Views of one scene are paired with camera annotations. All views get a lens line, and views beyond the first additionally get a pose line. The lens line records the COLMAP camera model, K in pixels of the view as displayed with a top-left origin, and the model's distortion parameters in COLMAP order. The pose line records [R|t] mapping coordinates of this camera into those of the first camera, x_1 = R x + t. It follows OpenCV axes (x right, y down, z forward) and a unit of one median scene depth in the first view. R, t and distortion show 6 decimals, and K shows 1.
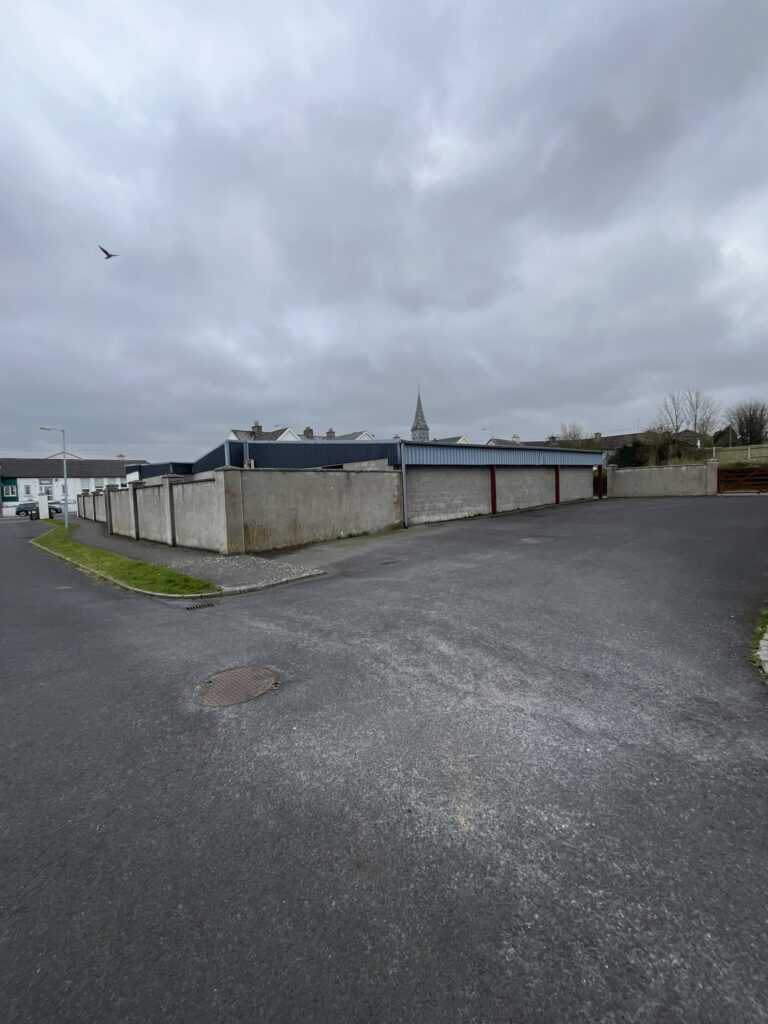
lens RADIAL K [[414.6, 0, 384.7], [0, 414.6, 511.4], [0, 0, 1]] dist [-0.003584, -0.000091]
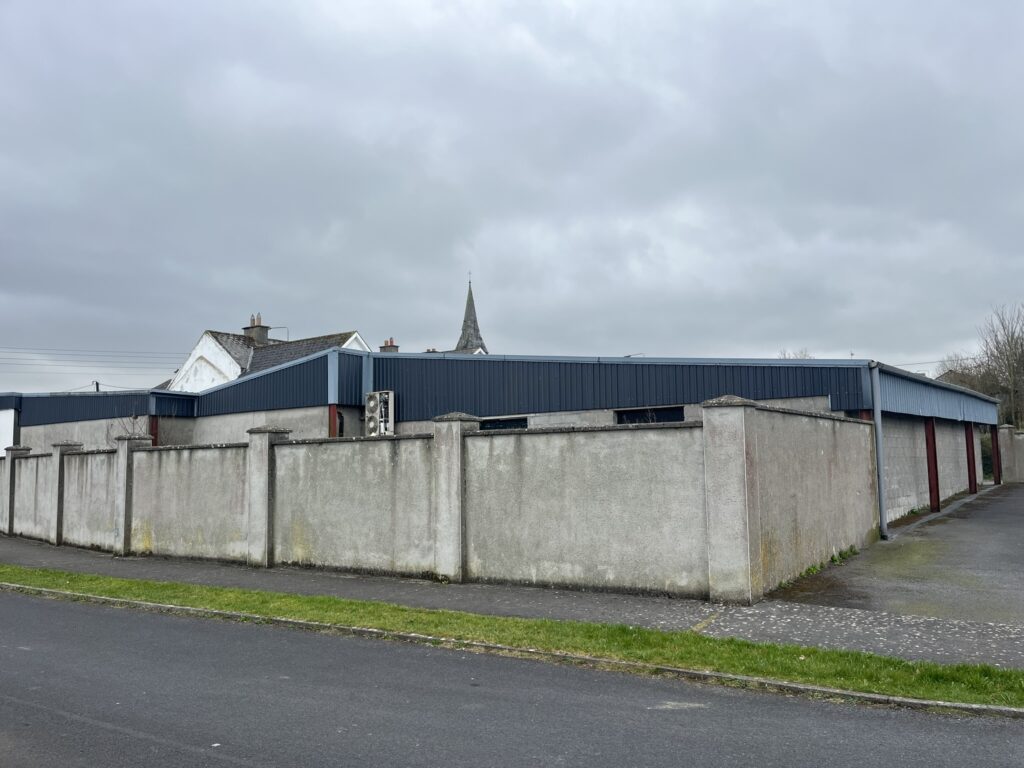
lens RADIAL K [[763.2, 0, 512.0], [0, 763.2, 384.0], [0, 0, 1]] dist [0.131494, -0.111933]
pose [[0.976647, 0.039789, 0.211133, -0.465746], [-0.006661, 0.987837, -0.155351, 0.004920], [-0.214747, 0.150317, 0.965033, 0.140512]]
